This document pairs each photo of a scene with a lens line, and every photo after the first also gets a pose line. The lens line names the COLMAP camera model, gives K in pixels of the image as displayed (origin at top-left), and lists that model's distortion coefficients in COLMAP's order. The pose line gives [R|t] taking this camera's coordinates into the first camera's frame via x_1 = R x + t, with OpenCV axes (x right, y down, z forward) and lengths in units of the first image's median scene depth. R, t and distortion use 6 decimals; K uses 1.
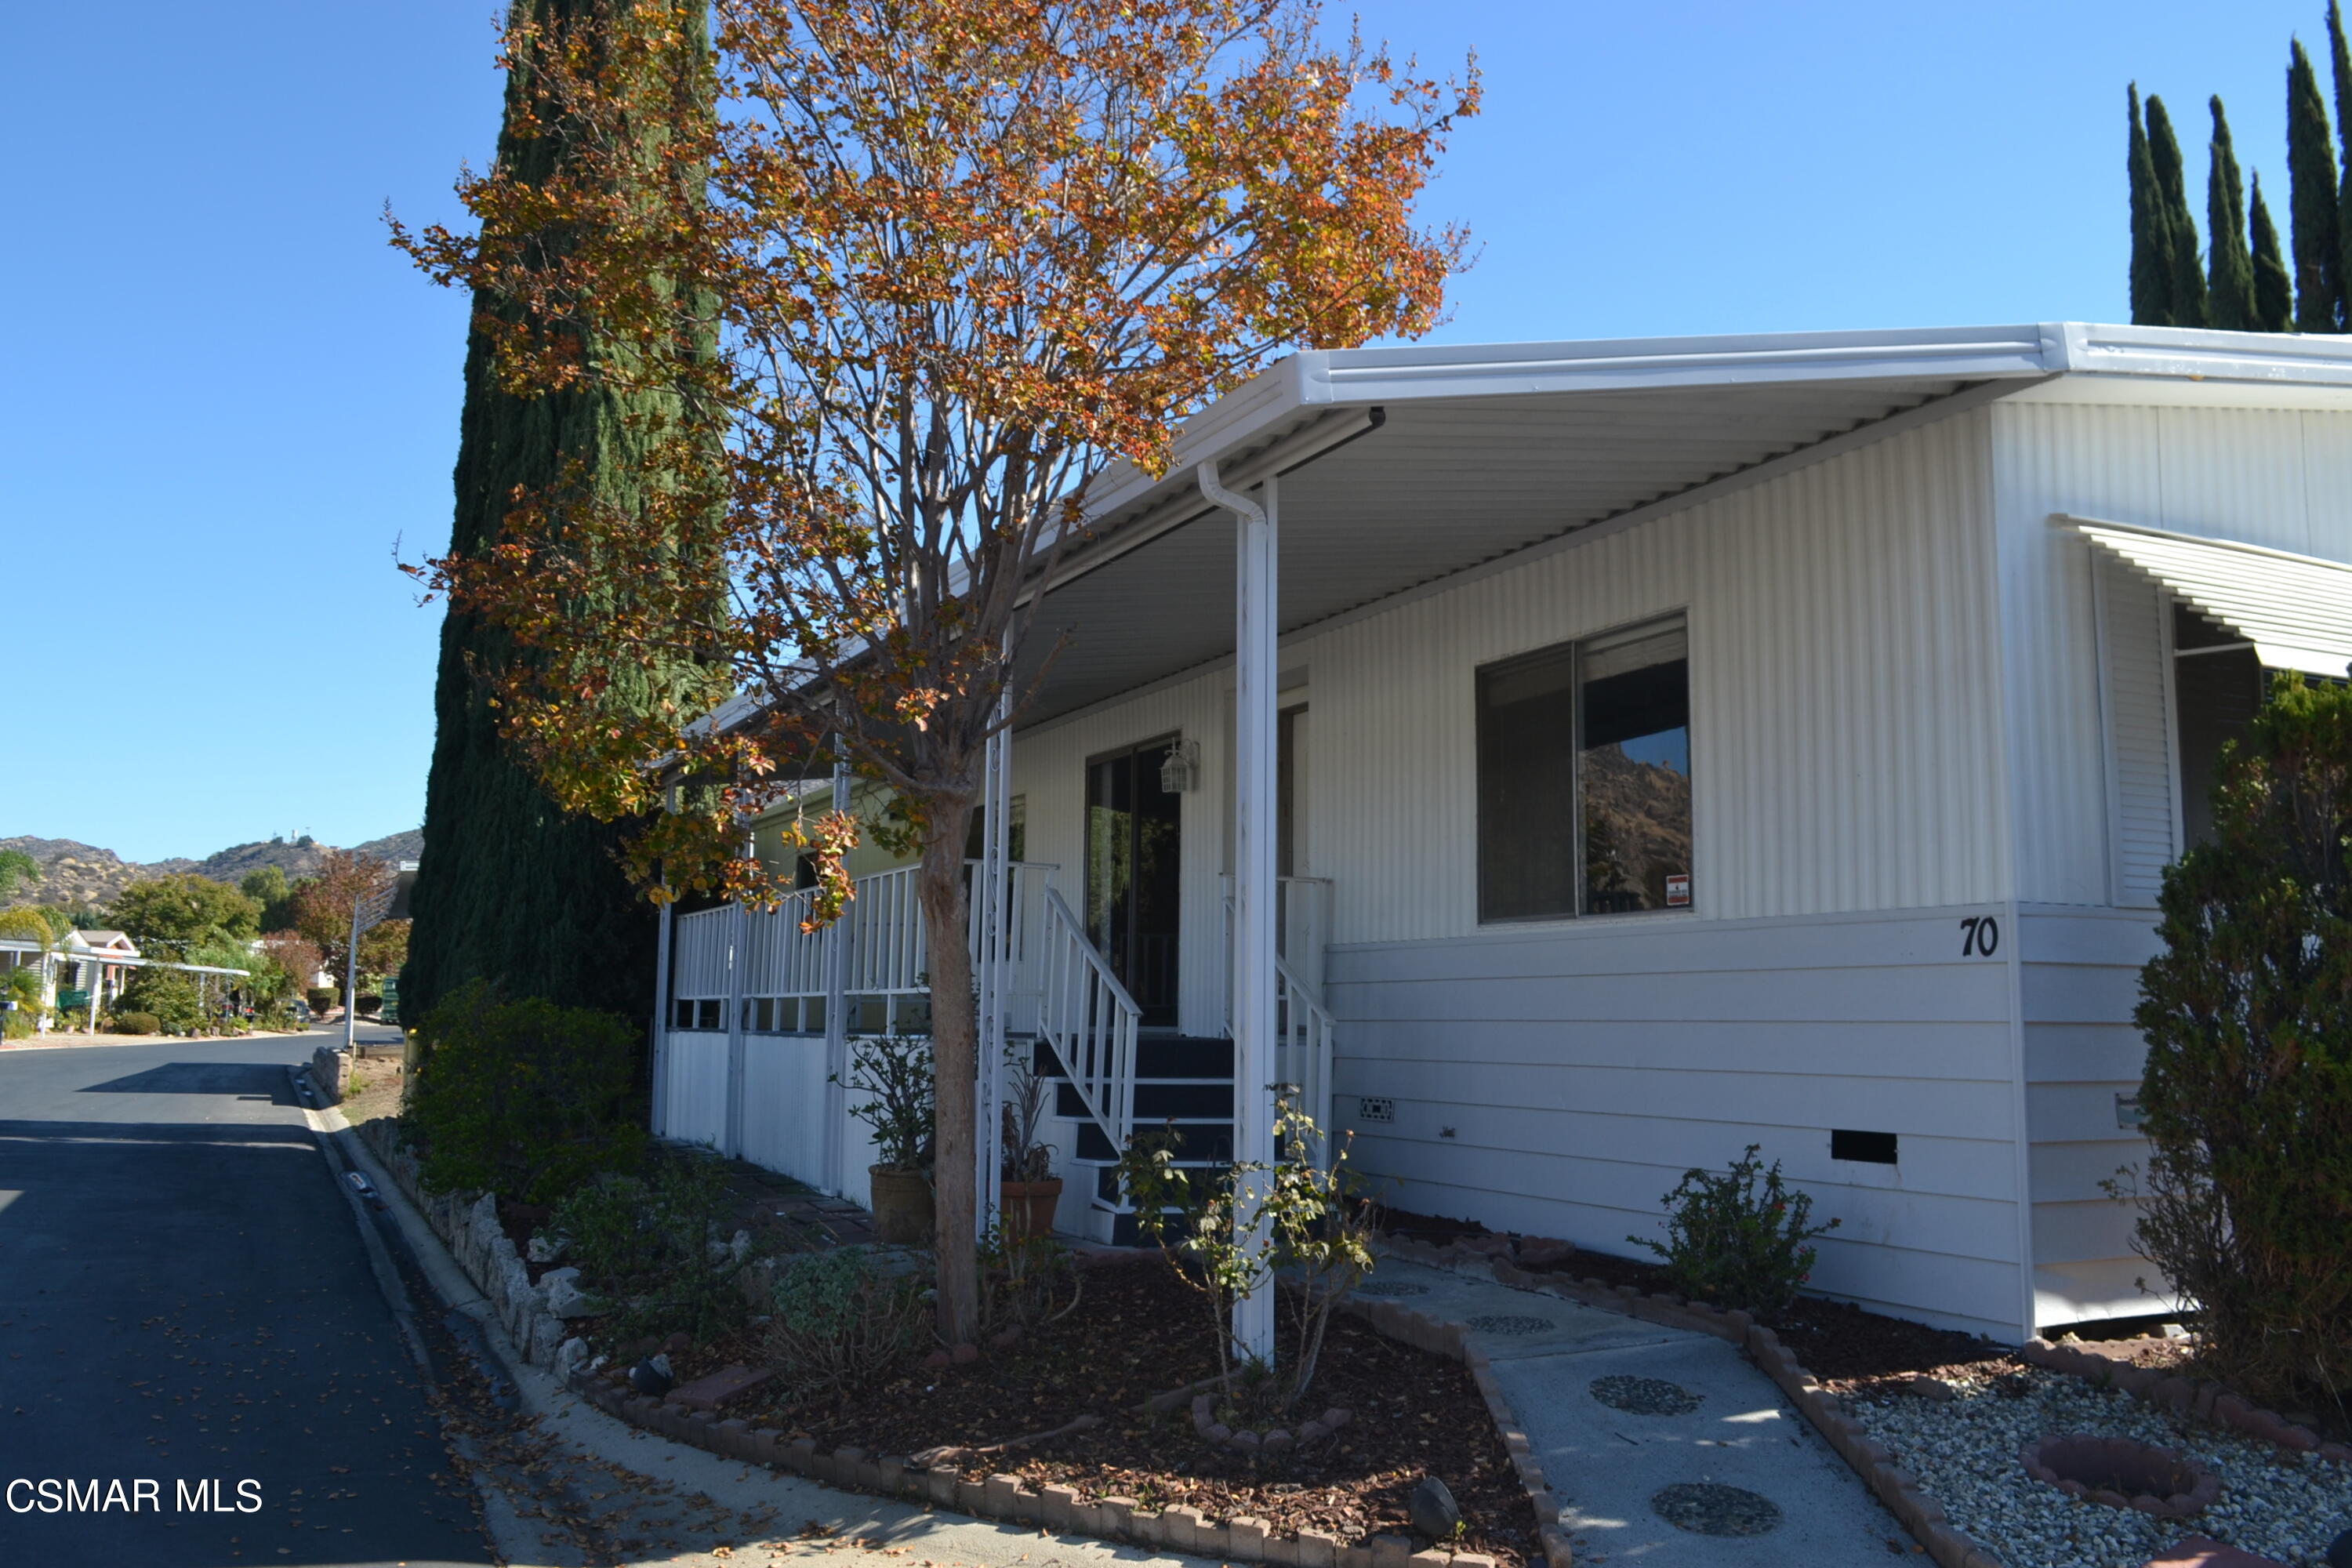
lens RADIAL K [[1864.6, 0, 1244.2], [0, 1864.6, 780.3], [0, 0, 1]] dist [-0.013925, 0.009973]
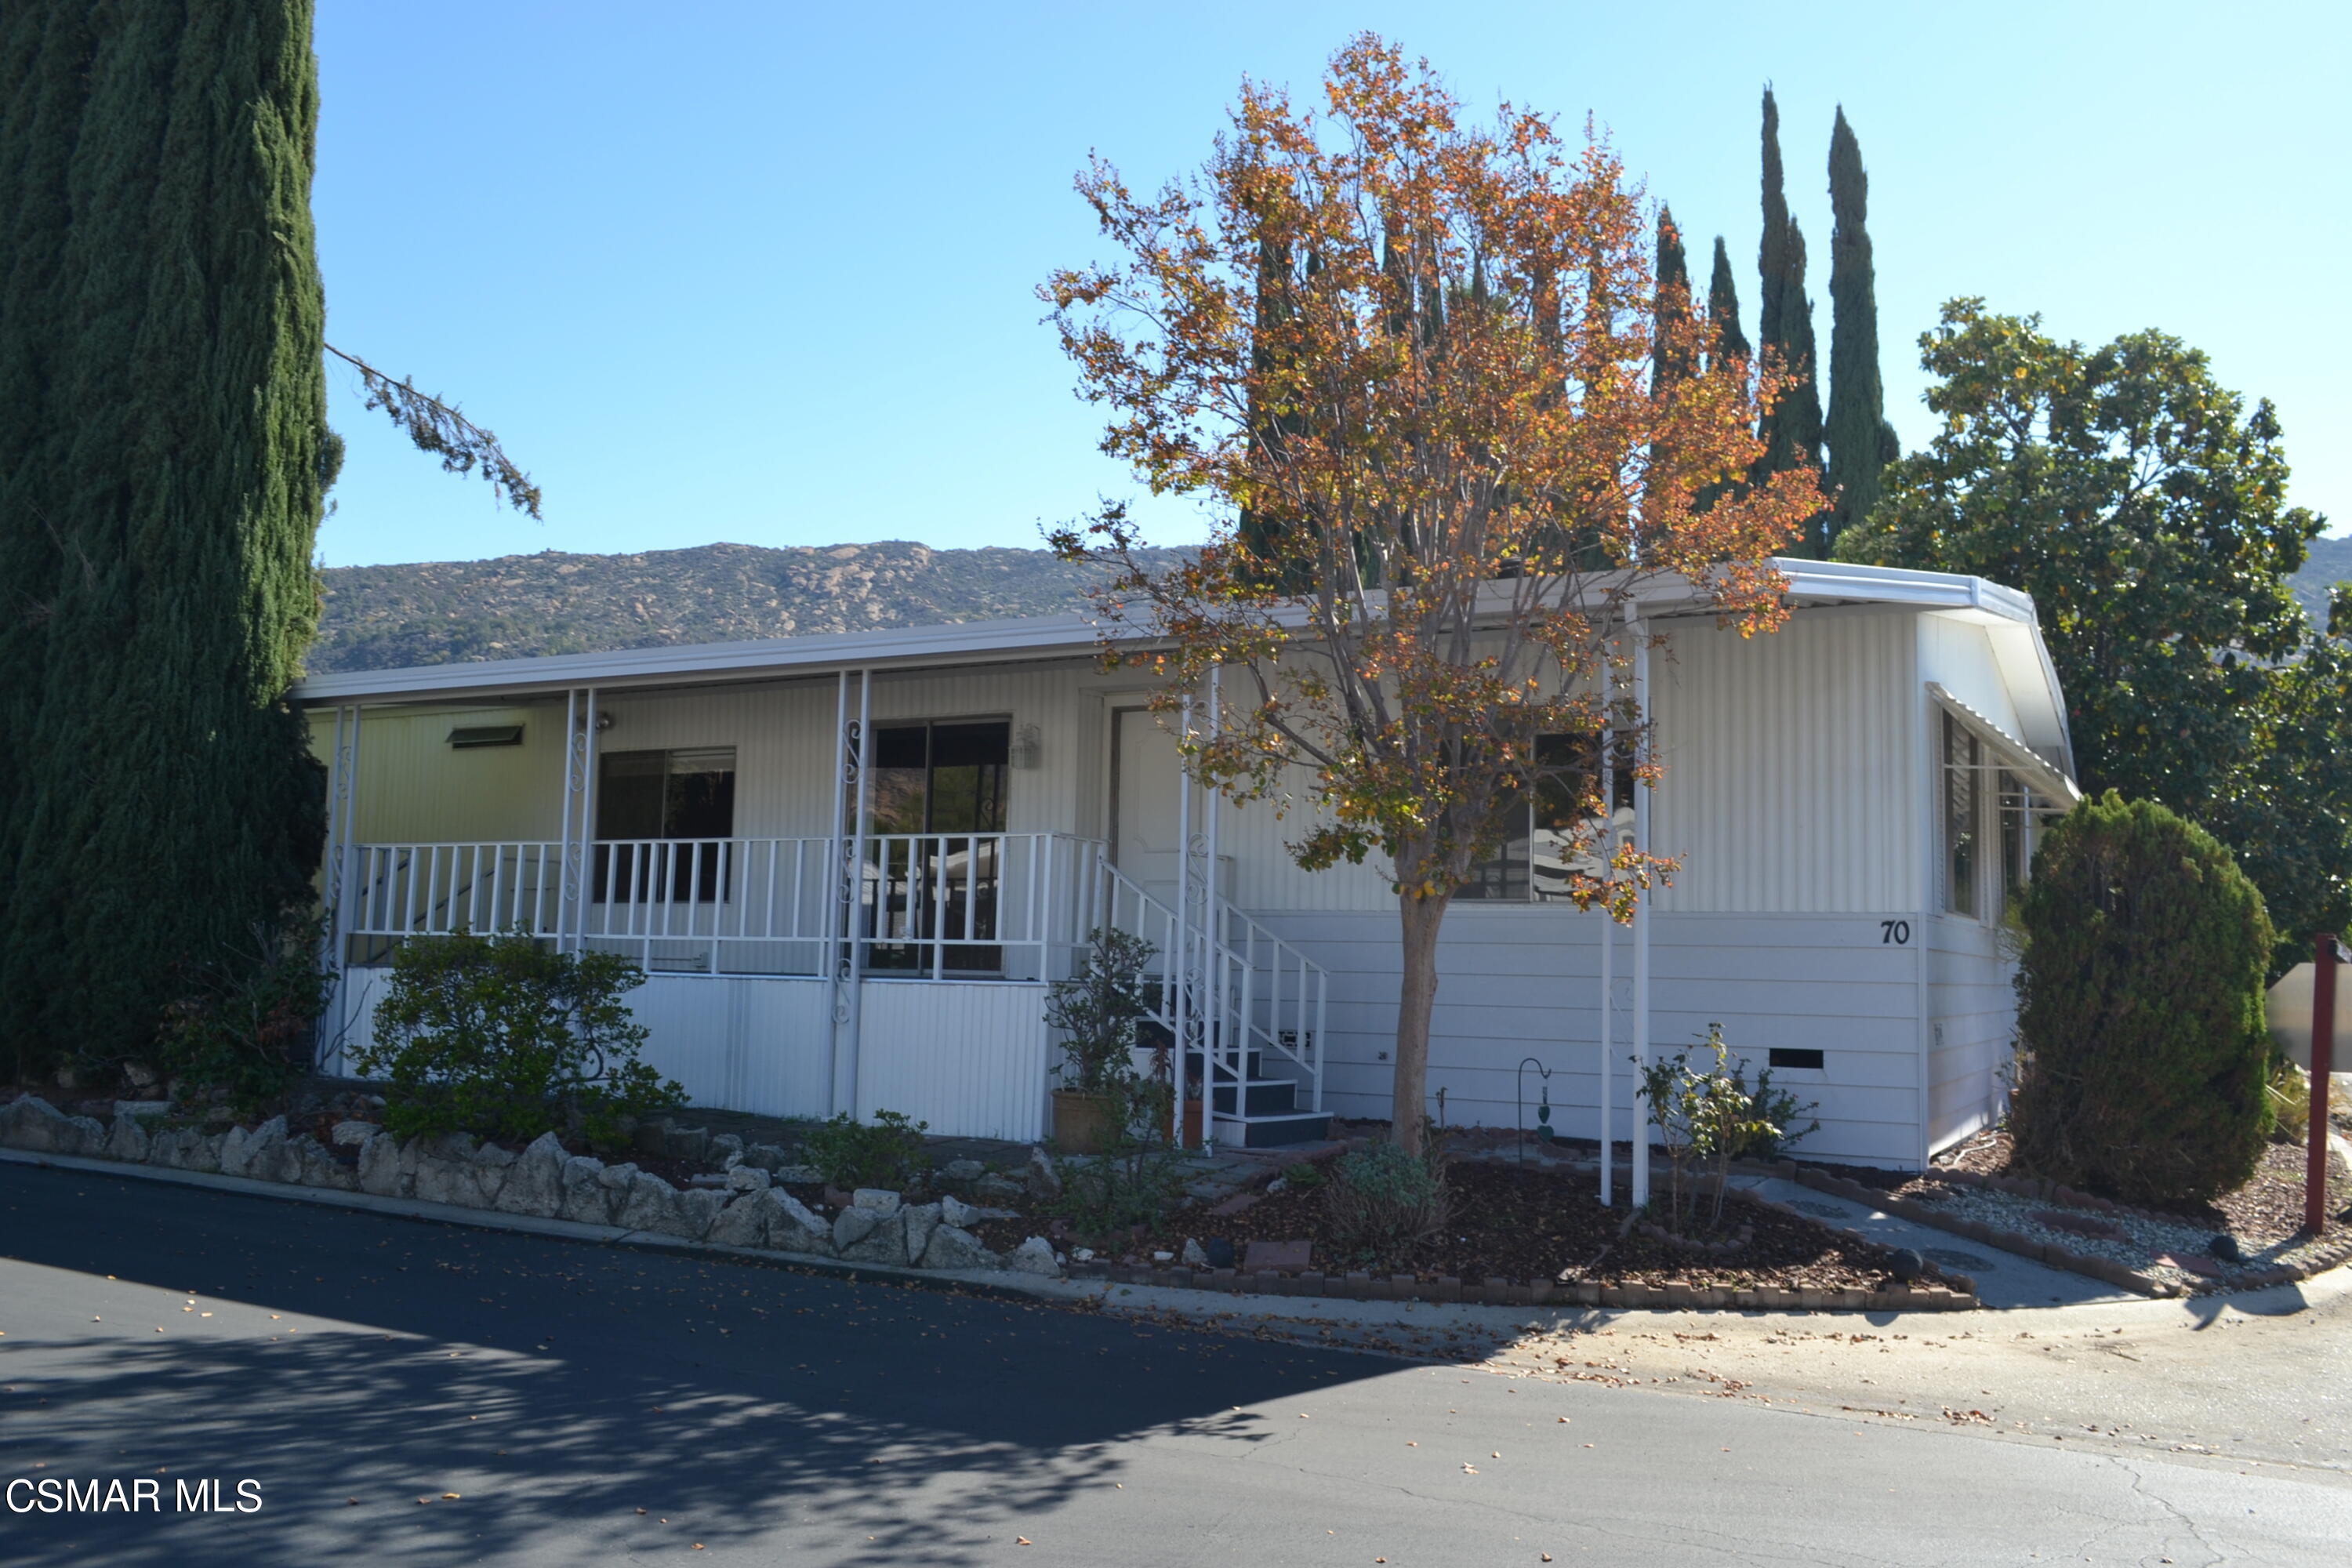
lens RADIAL K [[1864.6, 0, 1260.9], [0, 1864.6, 721.1], [0, 0, 1]] dist [-0.013925, 0.009973]
pose [[0.827461, 0.082206, 0.555474, -0.945590], [-0.085518, 0.996135, -0.020029, -0.021041], [-0.554974, -0.030929, 0.831293, -0.067444]]
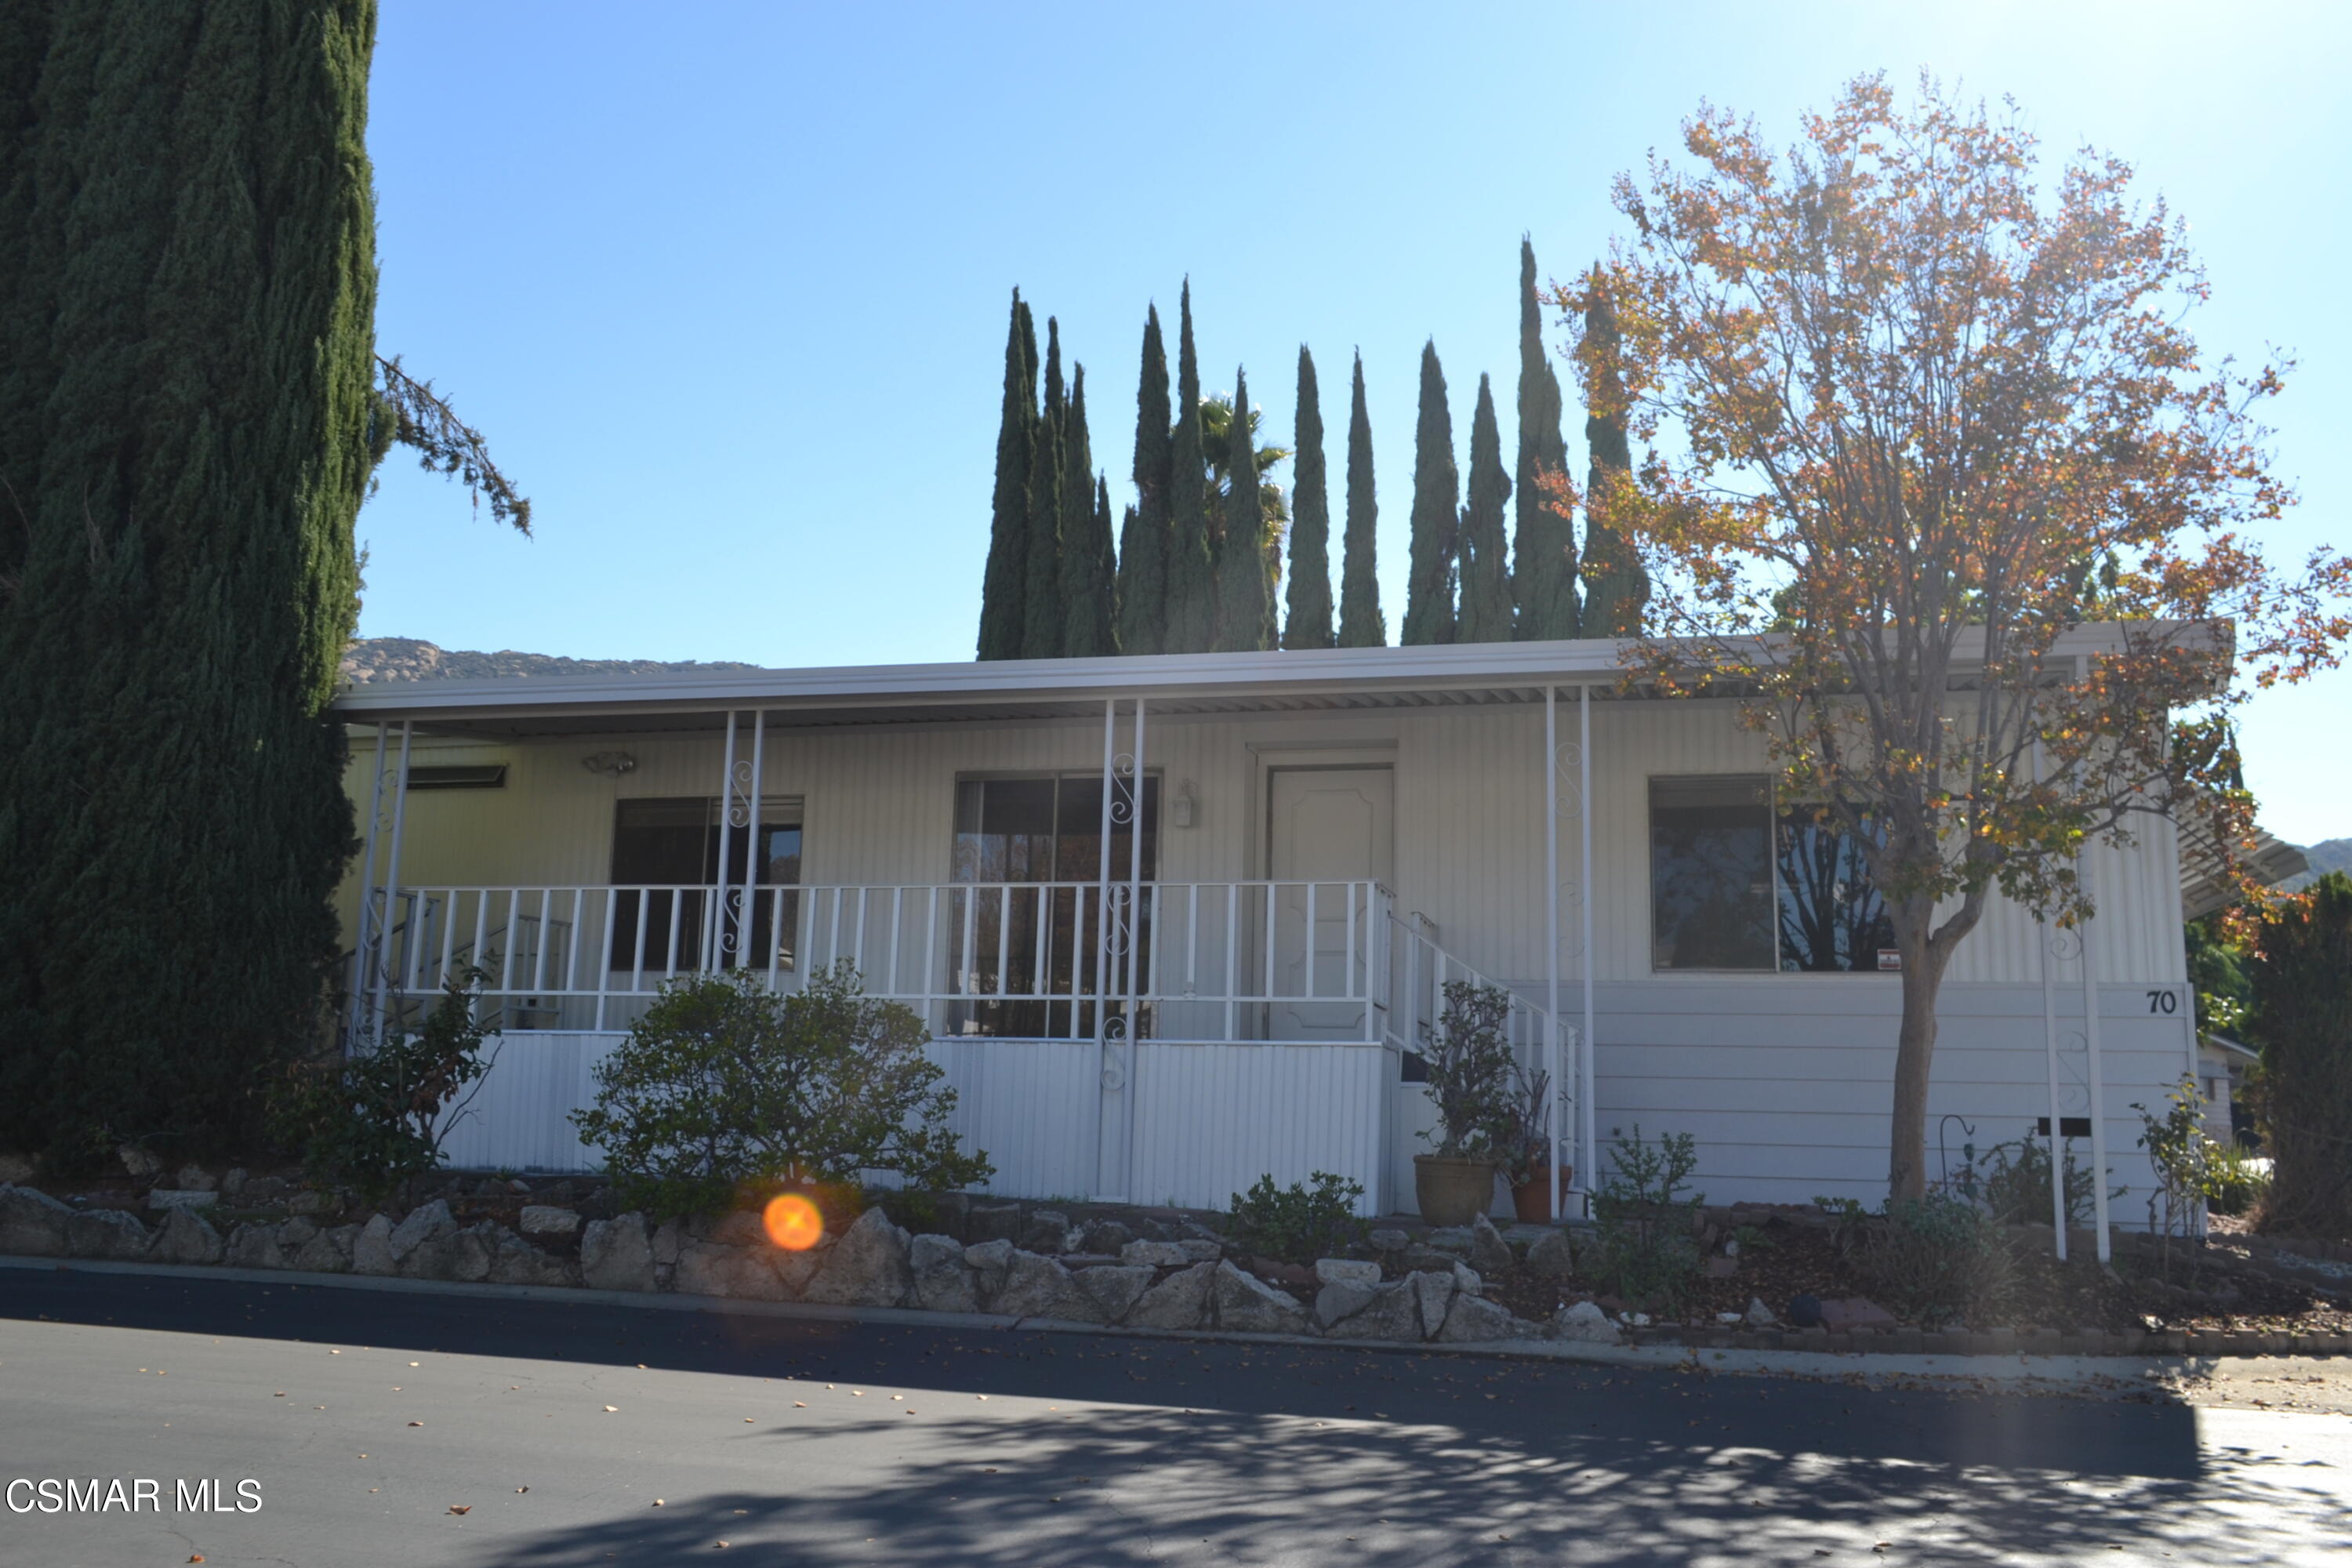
lens RADIAL K [[1864.6, 0, 1256.2], [0, 1864.6, 739.0], [0, 0, 1]] dist [-0.013925, 0.009973]
pose [[0.664382, 0.154392, 0.731272, -1.360741], [-0.112592, 0.987940, -0.106289, 0.112428], [-0.738863, -0.011719, 0.673753, 0.419735]]
